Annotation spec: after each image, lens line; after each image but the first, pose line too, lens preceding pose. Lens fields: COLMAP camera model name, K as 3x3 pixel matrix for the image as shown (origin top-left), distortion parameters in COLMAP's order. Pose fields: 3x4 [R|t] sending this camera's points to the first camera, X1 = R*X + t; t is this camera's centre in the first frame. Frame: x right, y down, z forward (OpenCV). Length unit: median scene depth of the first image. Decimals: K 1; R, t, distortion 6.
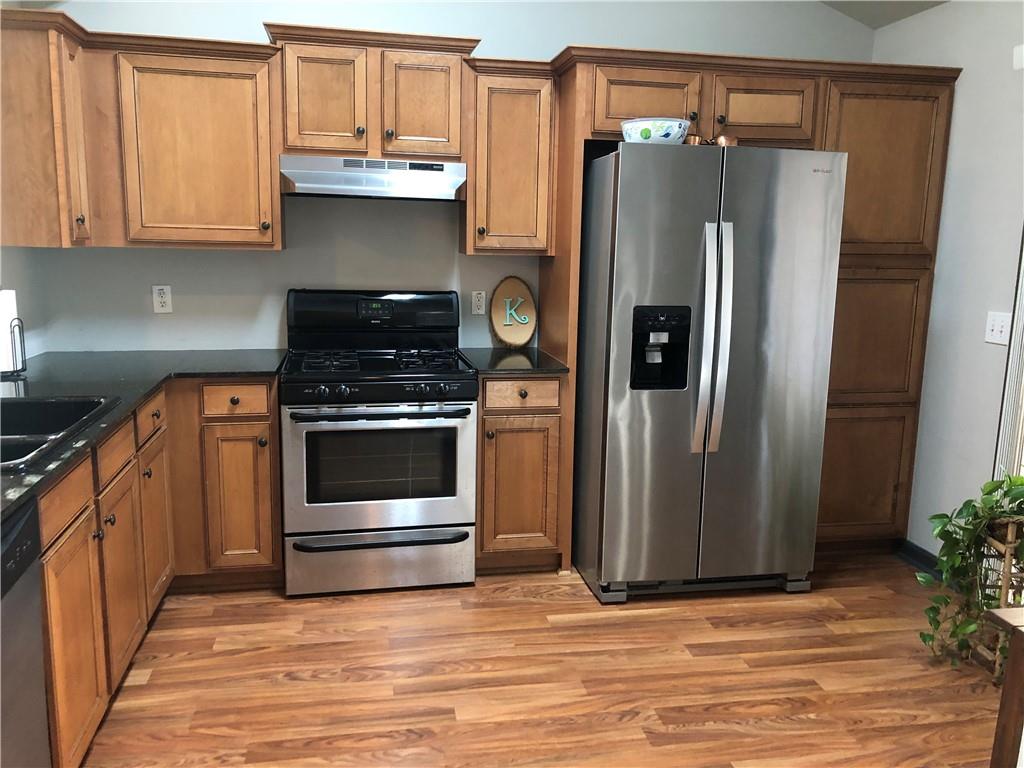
lens RADIAL K [[840.7, 0, 510.3], [0, 840.7, 382.6], [0, 0, 1]] dist [0.043859, -0.029677]
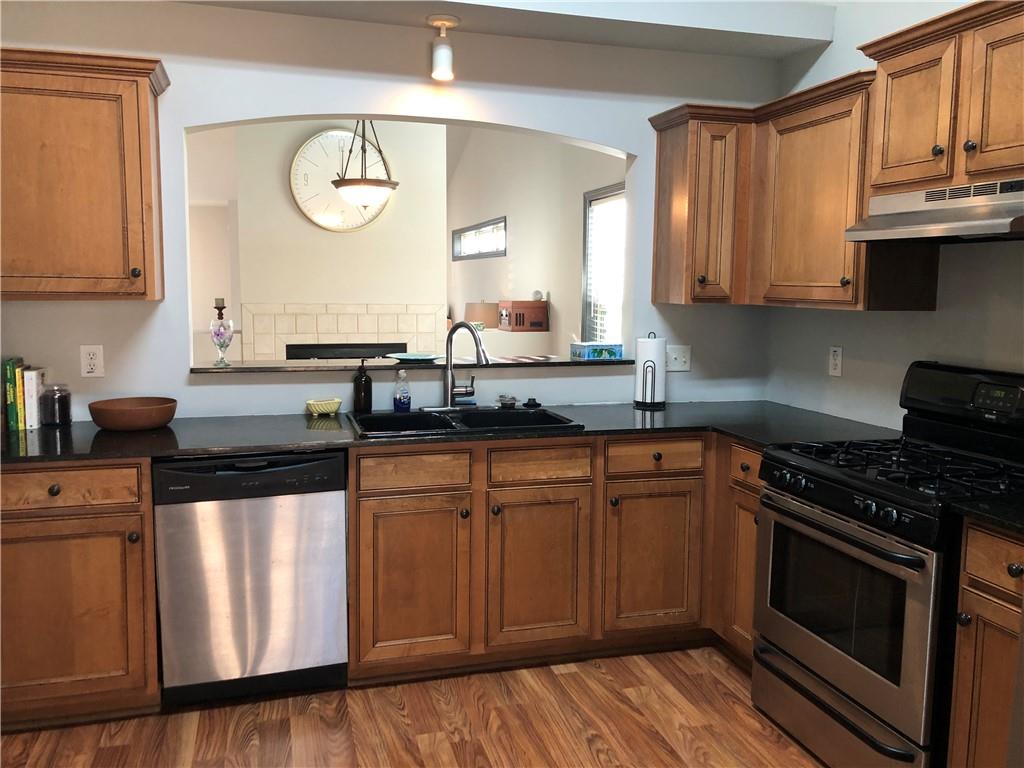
lens RADIAL K [[840.7, 0, 511.7], [0, 840.7, 381.1], [0, 0, 1]] dist [0.043859, -0.029677]
pose [[0.093750, 0.097127, -0.990847, 0.555119], [-0.178753, 0.980700, 0.079220, -0.098420], [0.979417, 0.169690, 0.109302, 0.616461]]
